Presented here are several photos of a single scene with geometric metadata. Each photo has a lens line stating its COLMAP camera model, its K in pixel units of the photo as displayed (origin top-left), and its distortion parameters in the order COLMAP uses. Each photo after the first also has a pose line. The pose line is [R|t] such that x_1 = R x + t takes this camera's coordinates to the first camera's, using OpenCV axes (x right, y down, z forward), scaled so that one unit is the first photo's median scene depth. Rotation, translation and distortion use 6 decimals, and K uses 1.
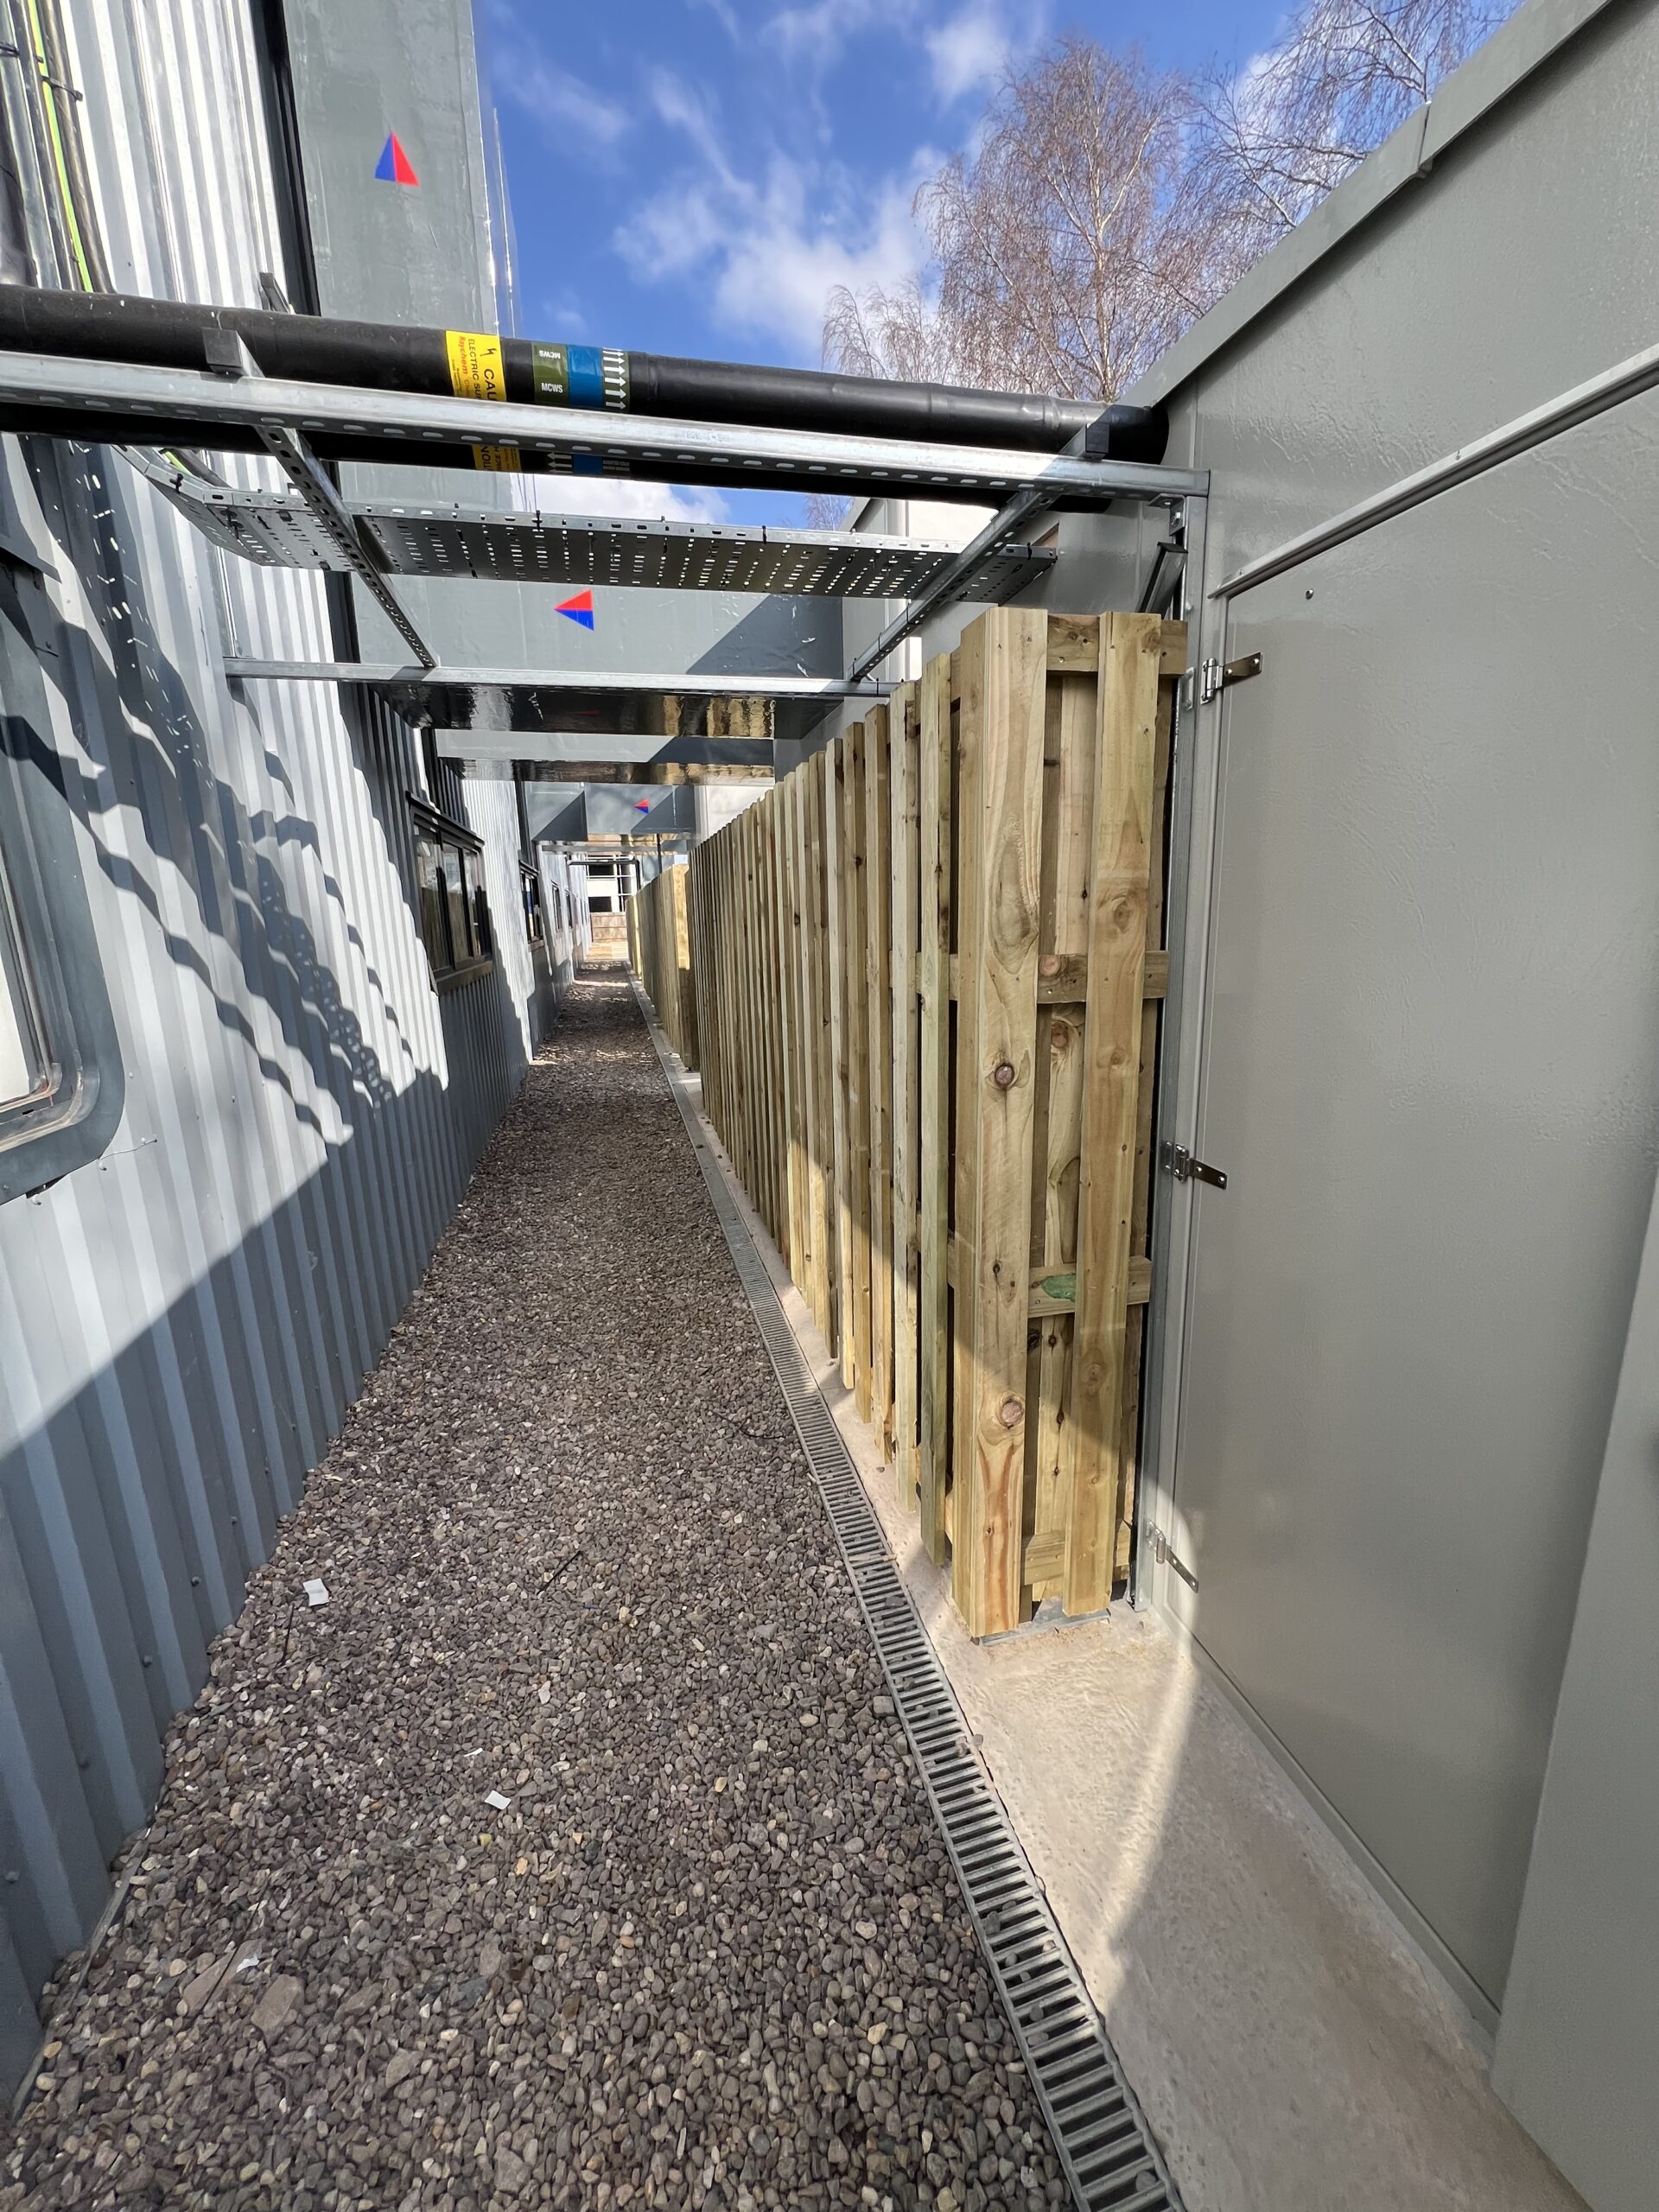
lens RADIAL K [[875.8, 0, 831.0], [0, 875.8, 1101.7], [0, 0, 1]] dist [-0.002055, -0.000829]
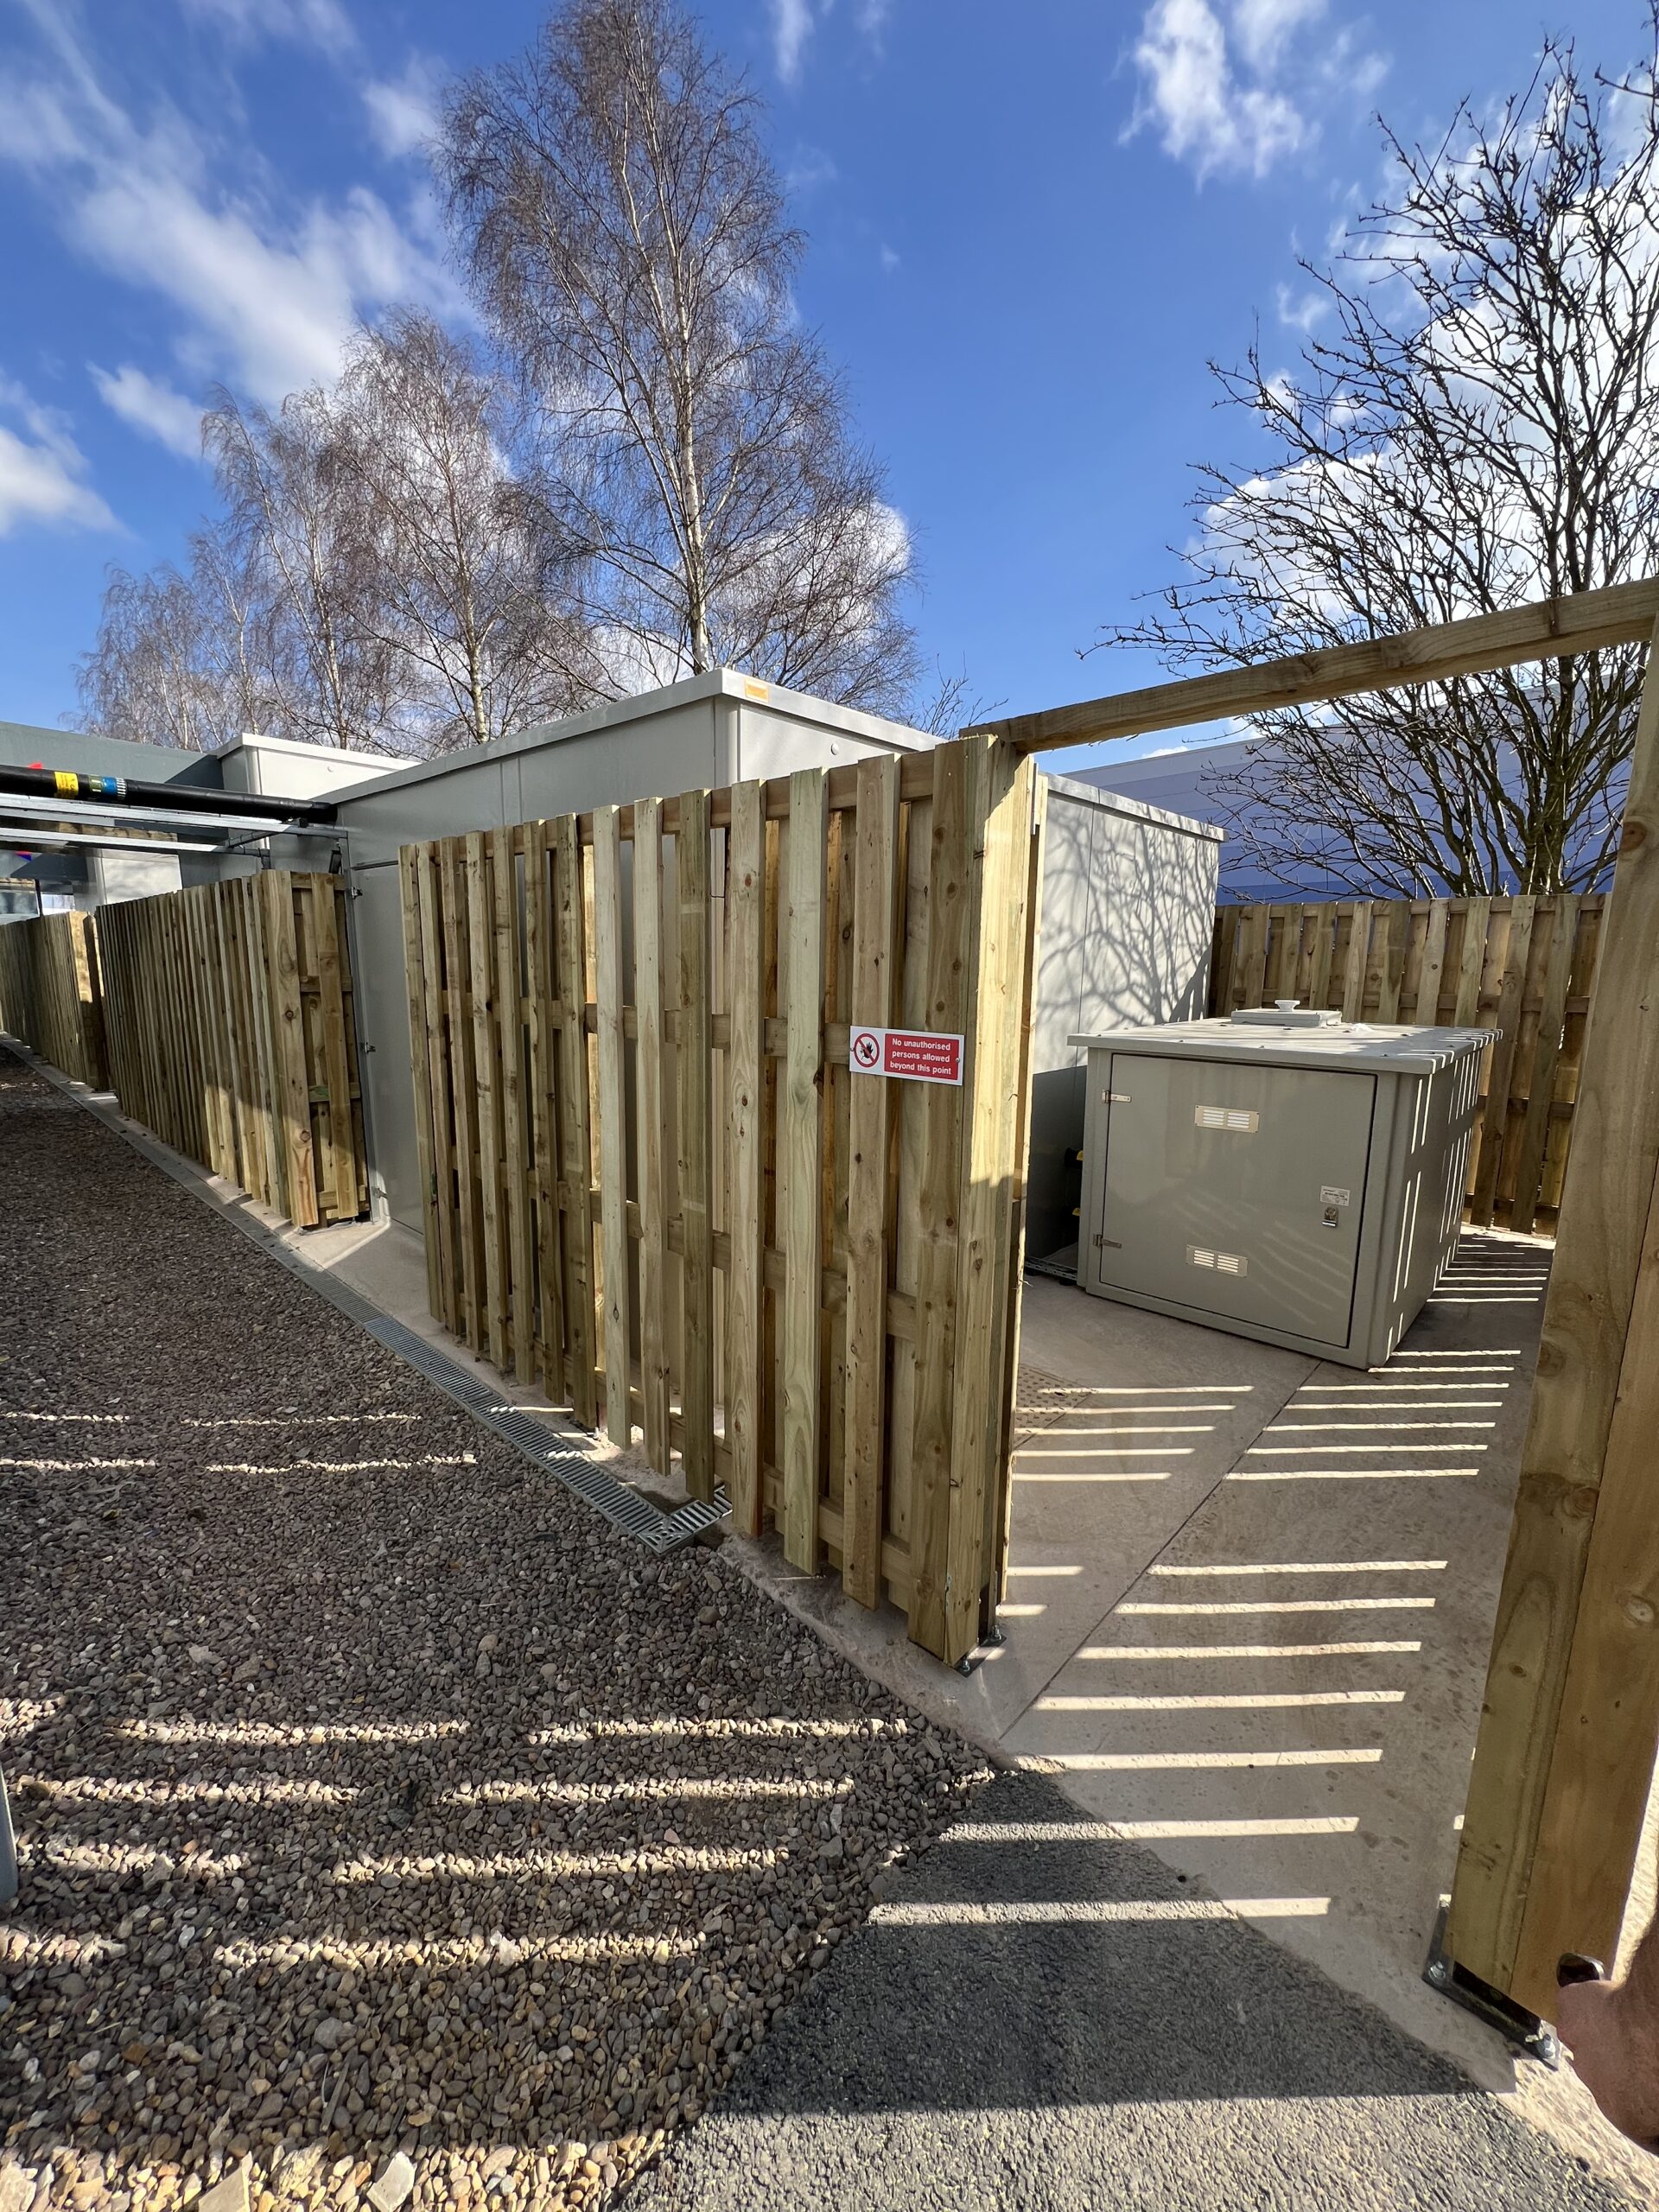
lens RADIAL K [[875.8, 0, 820.0], [0, 875.8, 1108.1], [0, 0, 1]] dist [-0.002055, -0.000829]
pose [[0.842862, -0.053337, 0.535481, 0.095736], [0.081295, 0.996276, -0.028726, 0.463674], [-0.531954, 0.067744, 0.844059, -2.204702]]
